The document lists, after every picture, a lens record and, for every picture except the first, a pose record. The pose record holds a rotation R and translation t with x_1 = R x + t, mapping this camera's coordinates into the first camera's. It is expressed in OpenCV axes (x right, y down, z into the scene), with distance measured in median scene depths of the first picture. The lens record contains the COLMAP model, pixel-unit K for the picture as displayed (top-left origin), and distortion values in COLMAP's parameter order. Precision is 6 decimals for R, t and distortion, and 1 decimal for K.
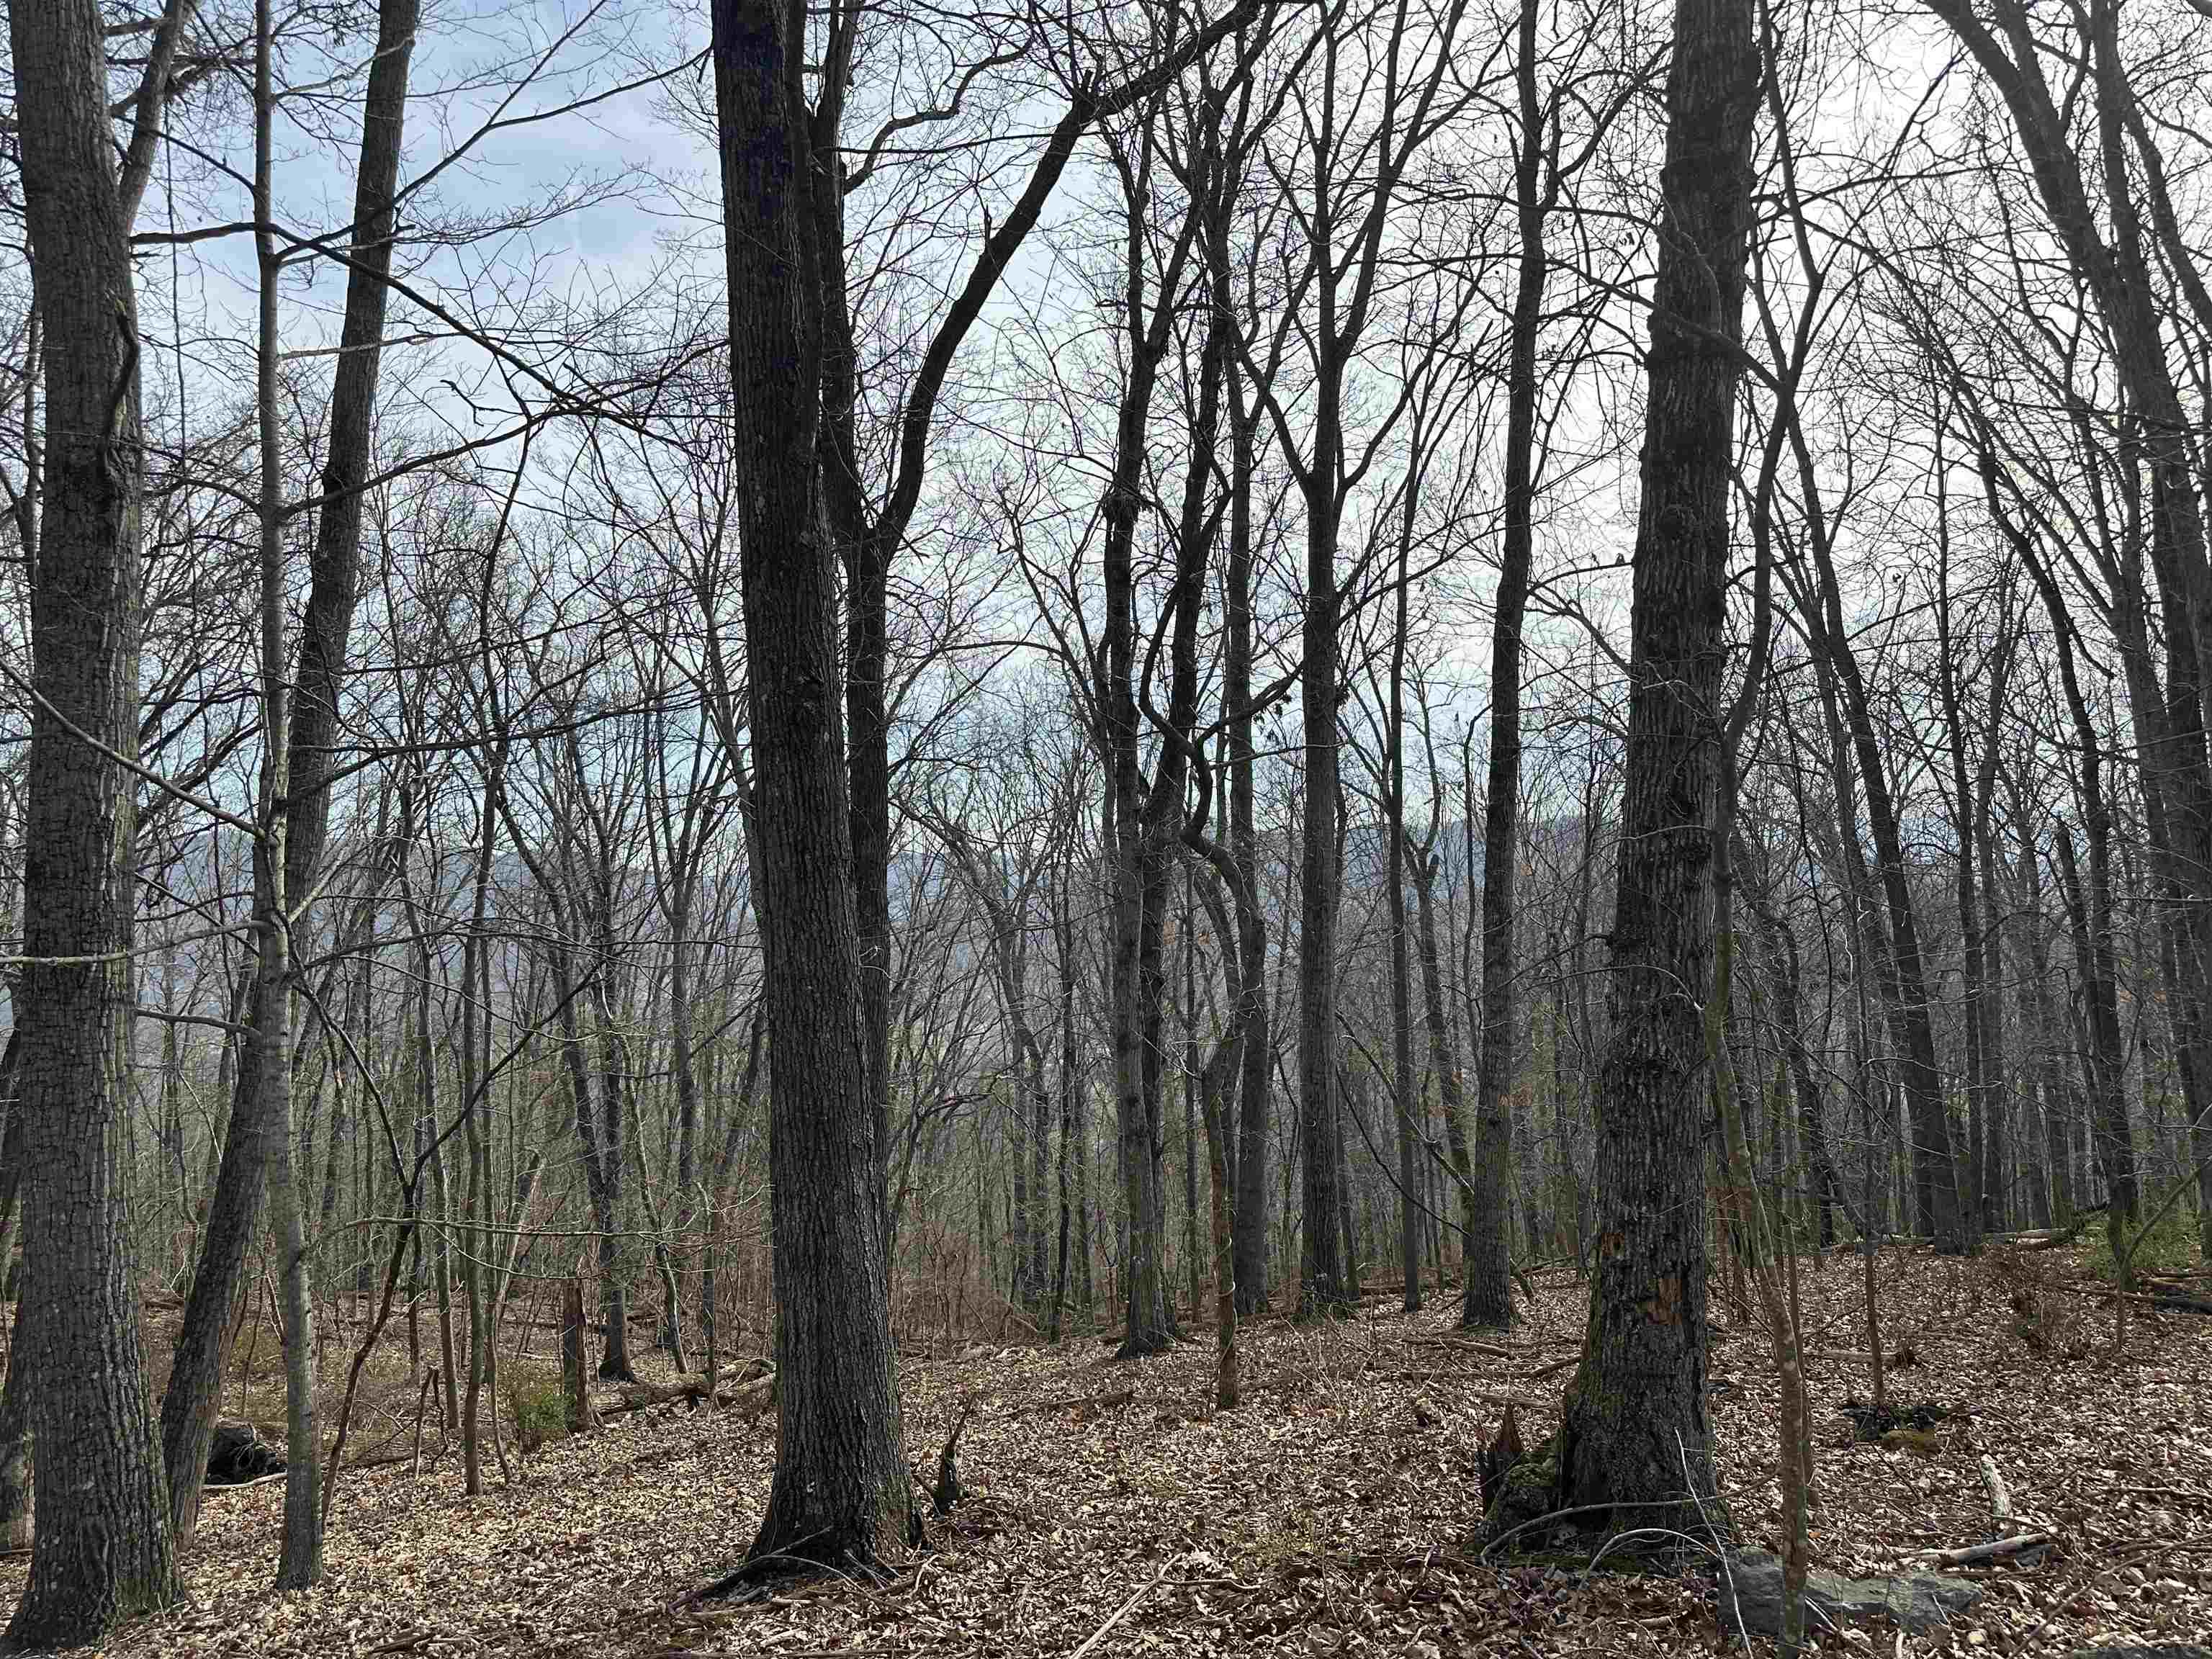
lens RADIAL K [[1565.1, 0, 1095.0], [0, 1565.1, 810.7], [0, 0, 1]] dist [0.046205, -0.043992]
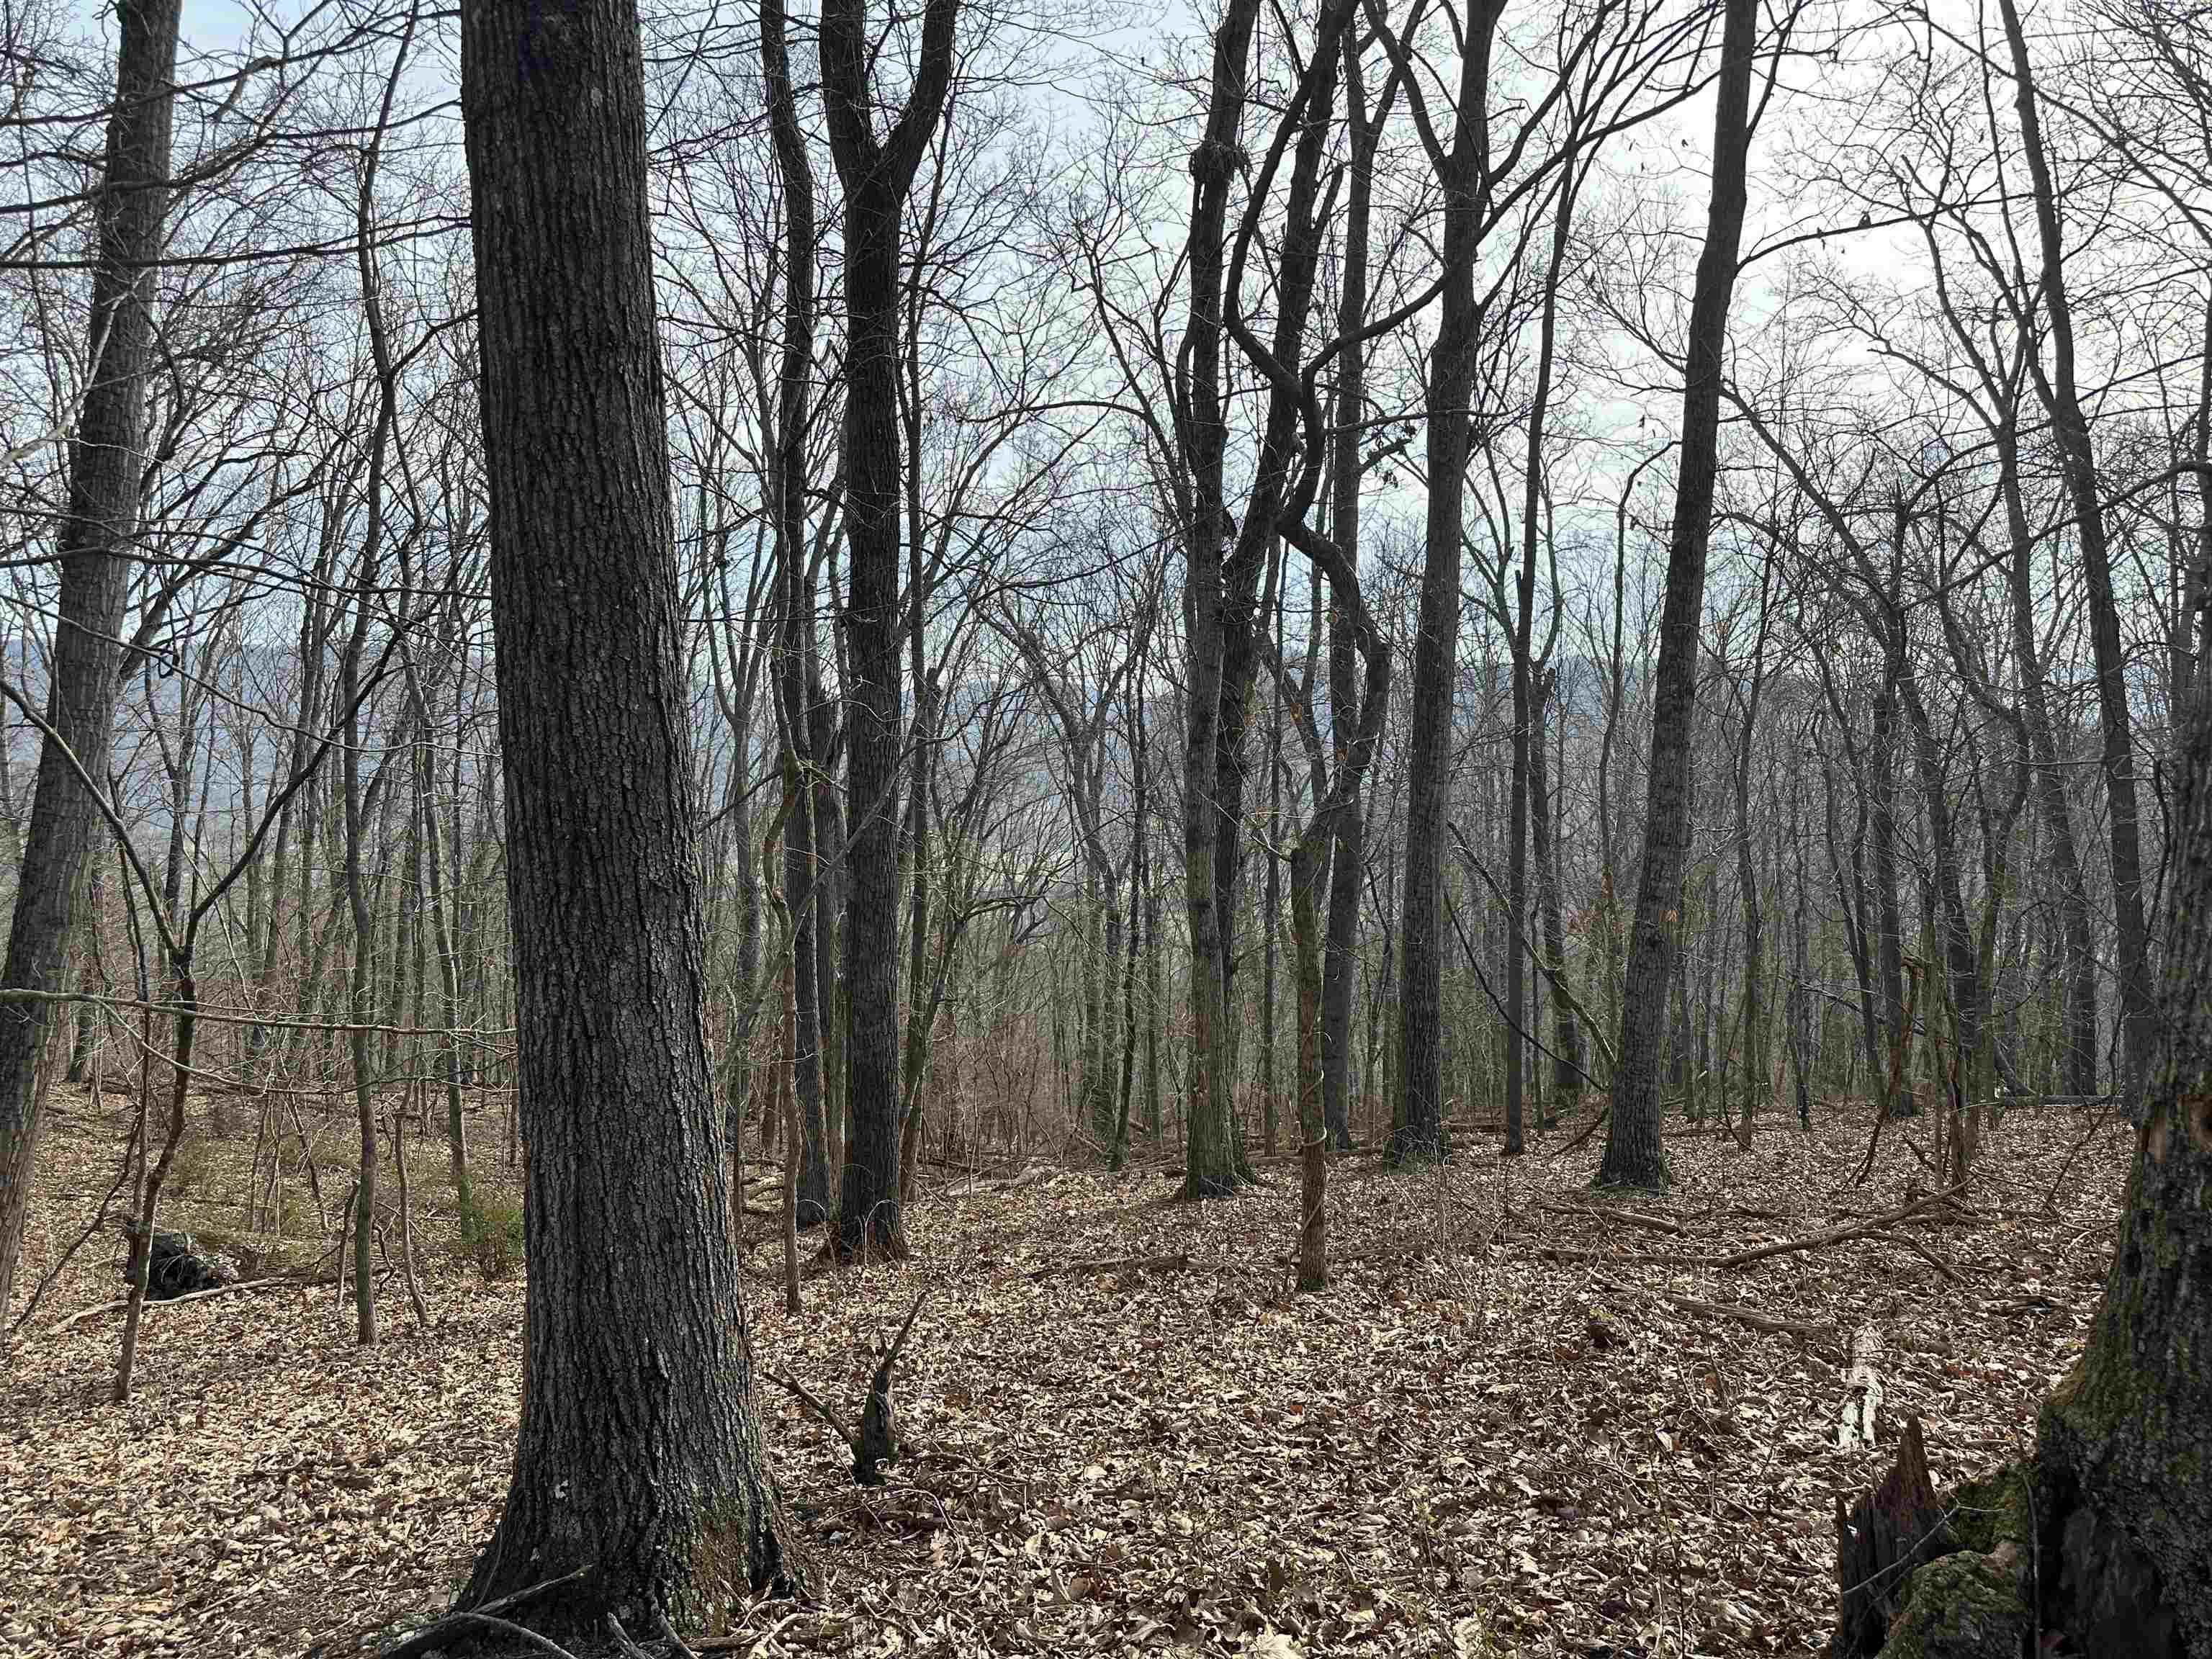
lens RADIAL K [[1565.1, 0, 1095.8], [0, 1565.1, 838.5], [0, 0, 1]] dist [0.046205, -0.043992]
pose [[0.998240, 0.029020, -0.051725, 0.008209], [-0.022351, 0.991887, 0.125142, 0.042710], [0.054937, -0.123765, 0.990790, 0.159463]]
